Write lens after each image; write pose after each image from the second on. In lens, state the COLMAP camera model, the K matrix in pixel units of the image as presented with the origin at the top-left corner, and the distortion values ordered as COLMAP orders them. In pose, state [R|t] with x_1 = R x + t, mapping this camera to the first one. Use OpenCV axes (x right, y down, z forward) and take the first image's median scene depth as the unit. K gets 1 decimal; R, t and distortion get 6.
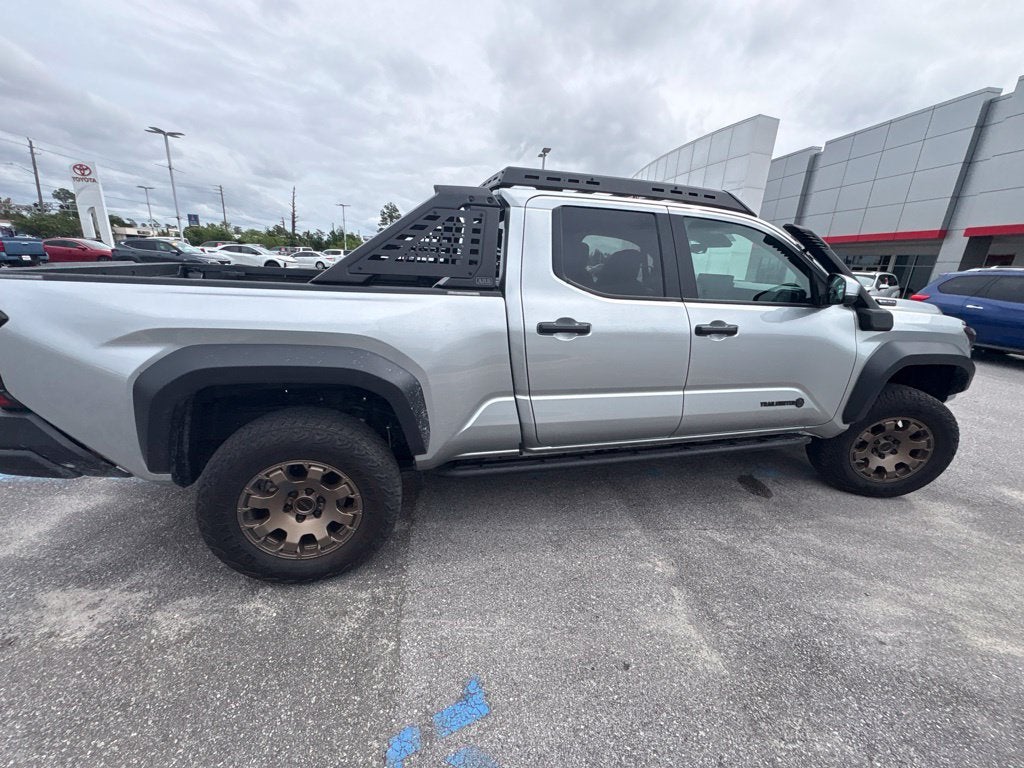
lens RADIAL K [[406.7, 0, 510.9], [0, 406.7, 392.1], [0, 0, 1]] dist [0.001193, -0.000427]
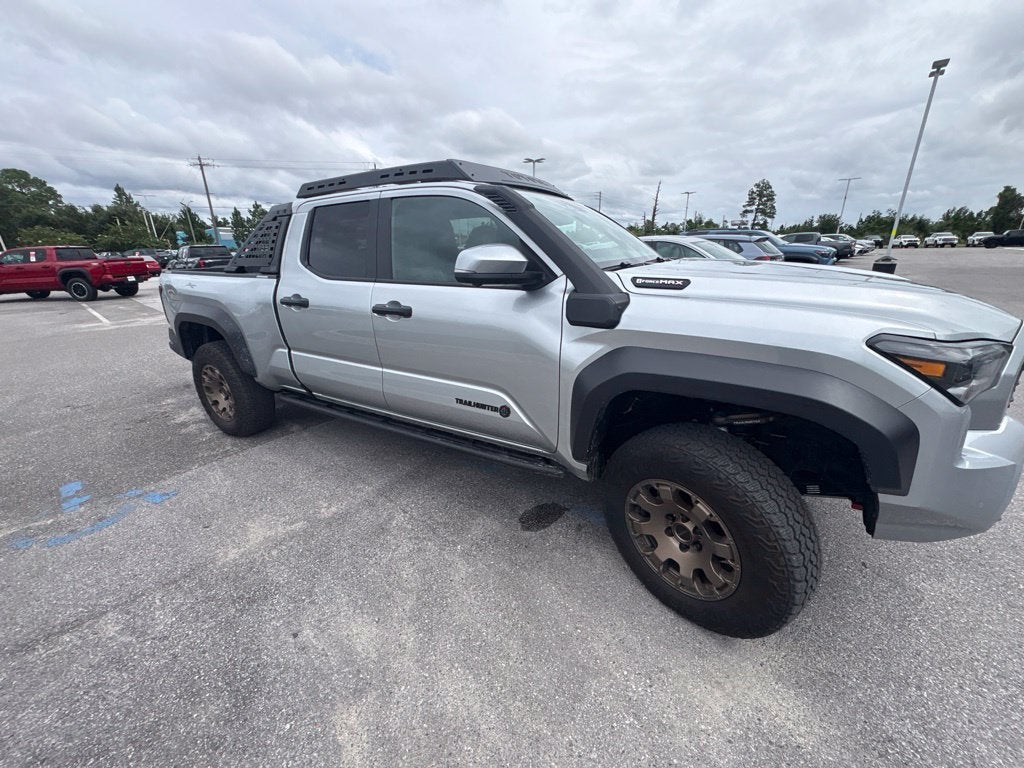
lens RADIAL K [[406.7, 0, 509.2], [0, 406.7, 389.4], [0, 0, 1]] dist [0.001193, -0.000427]
pose [[0.685568, 0.179768, -0.705465, 1.294818], [-0.167603, 0.981977, 0.087354, -0.087784], [0.708453, 0.058351, 0.703341, 0.457079]]
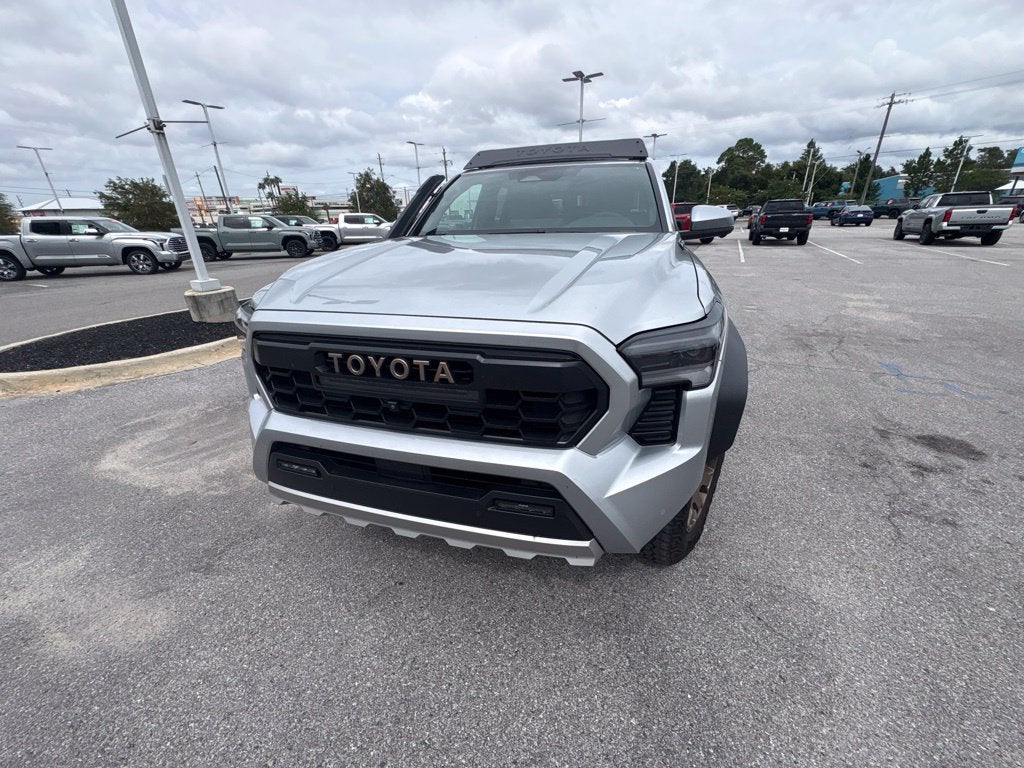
lens RADIAL K [[406.7, 0, 512.6], [0, 406.7, 385.1], [0, 0, 1]] dist [0.001193, -0.000427]
pose [[-0.532622, 0.292689, -0.794133, 1.638618], [-0.255158, 0.839112, 0.480401, -0.496384], [0.806975, 0.458501, -0.372247, 1.802441]]
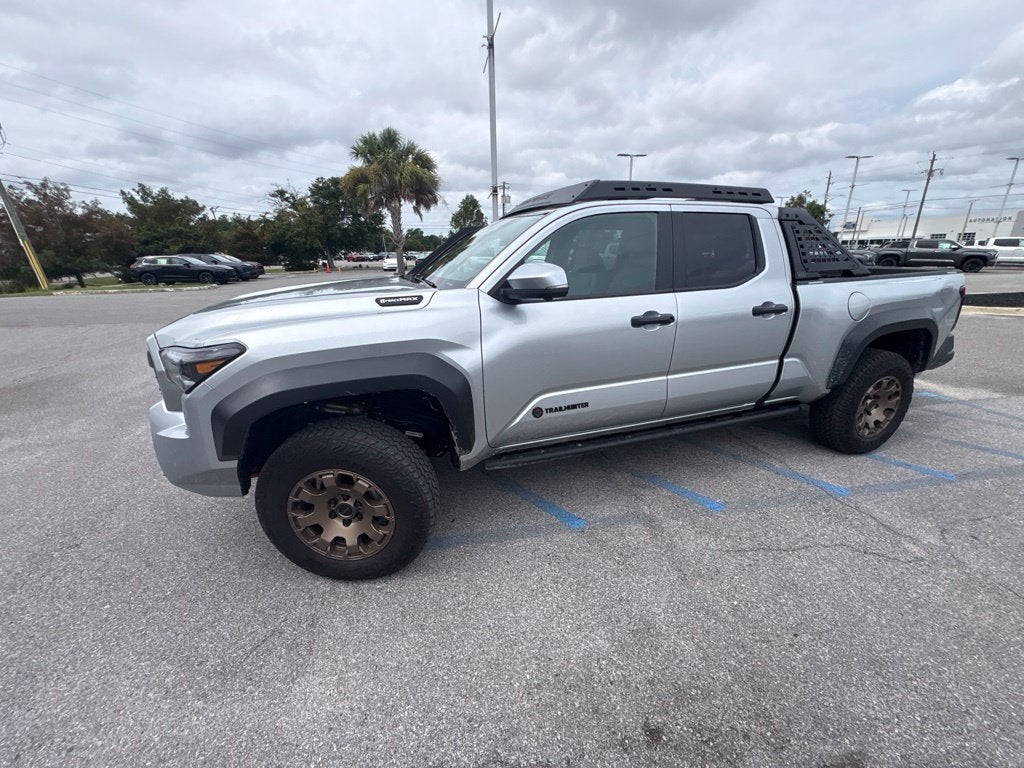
lens RADIAL K [[406.7, 0, 511.9], [0, 406.7, 387.4], [0, 0, 1]] dist [0.001193, -0.000427]
pose [[-0.996001, -0.006771, -0.089083, 0.664993], [-0.057911, 0.808206, 0.586045, -0.764156], [0.068029, 0.588860, -0.805367, 2.386227]]
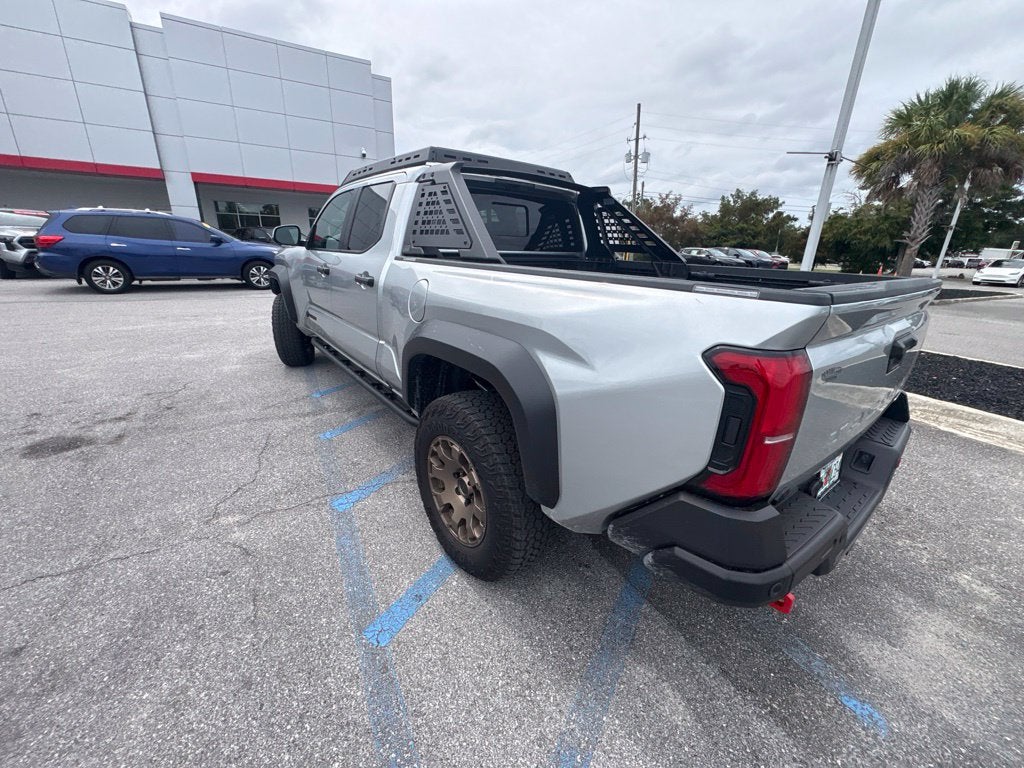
lens RADIAL K [[406.7, 0, 509.9], [0, 406.7, 387.0], [0, 0, 1]] dist [0.001193, -0.000427]
pose [[-0.382341, -0.367085, 0.847977, -1.185939], [0.227222, 0.852172, 0.471352, -0.519855], [-0.895648, 0.372896, -0.242410, 1.495050]]
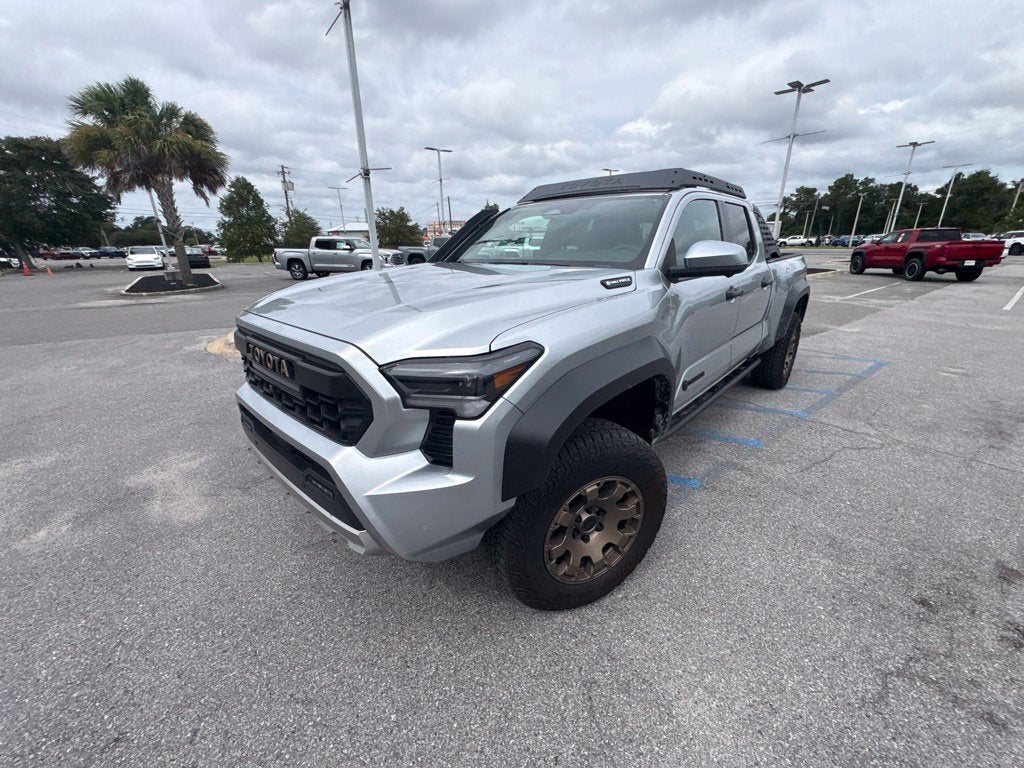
lens RADIAL K [[406.7, 0, 511.2], [0, 406.7, 385.7], [0, 0, 1]] dist [0.001193, -0.000427]
pose [[-0.845861, 0.139095, -0.514949, 1.355418], [-0.189983, 0.823529, 0.534515, -0.628205], [0.498423, 0.549957, -0.670165, 2.135751]]
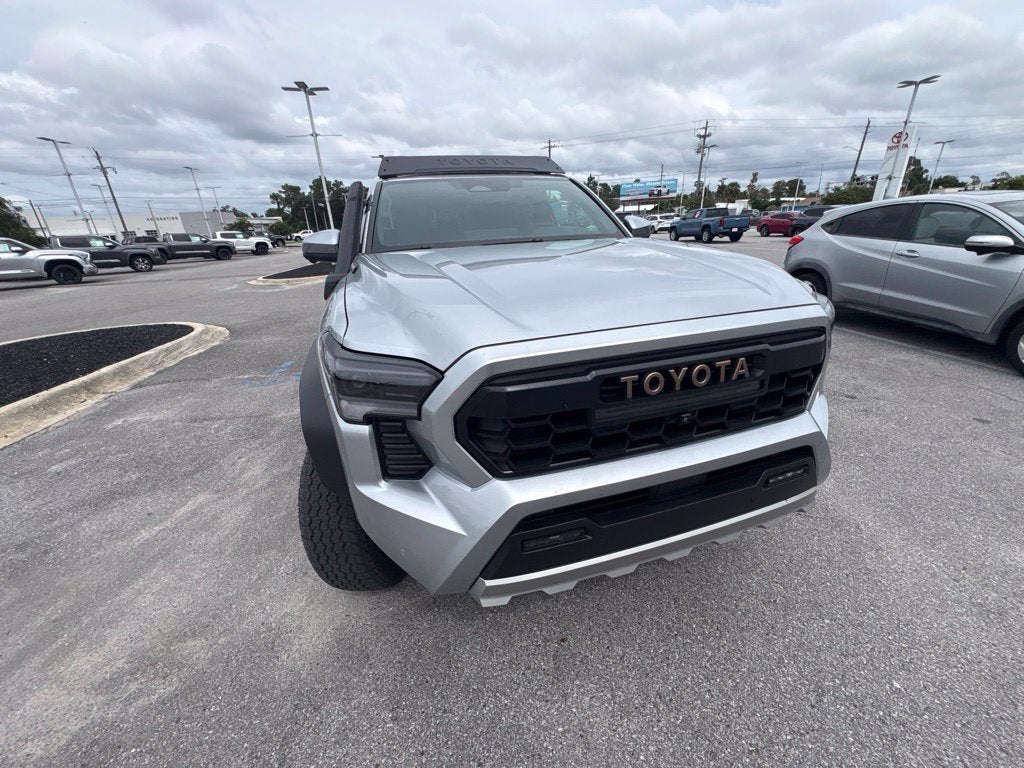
lens RADIAL K [[406.7, 0, 510.9], [0, 406.7, 385.2], [0, 0, 1]] dist [0.001193, -0.000427]
pose [[0.036993, 0.319364, -0.946910, 1.739455], [-0.260741, 0.917820, 0.299366, -0.328201], [0.964700, 0.235824, 0.117224, 1.285266]]
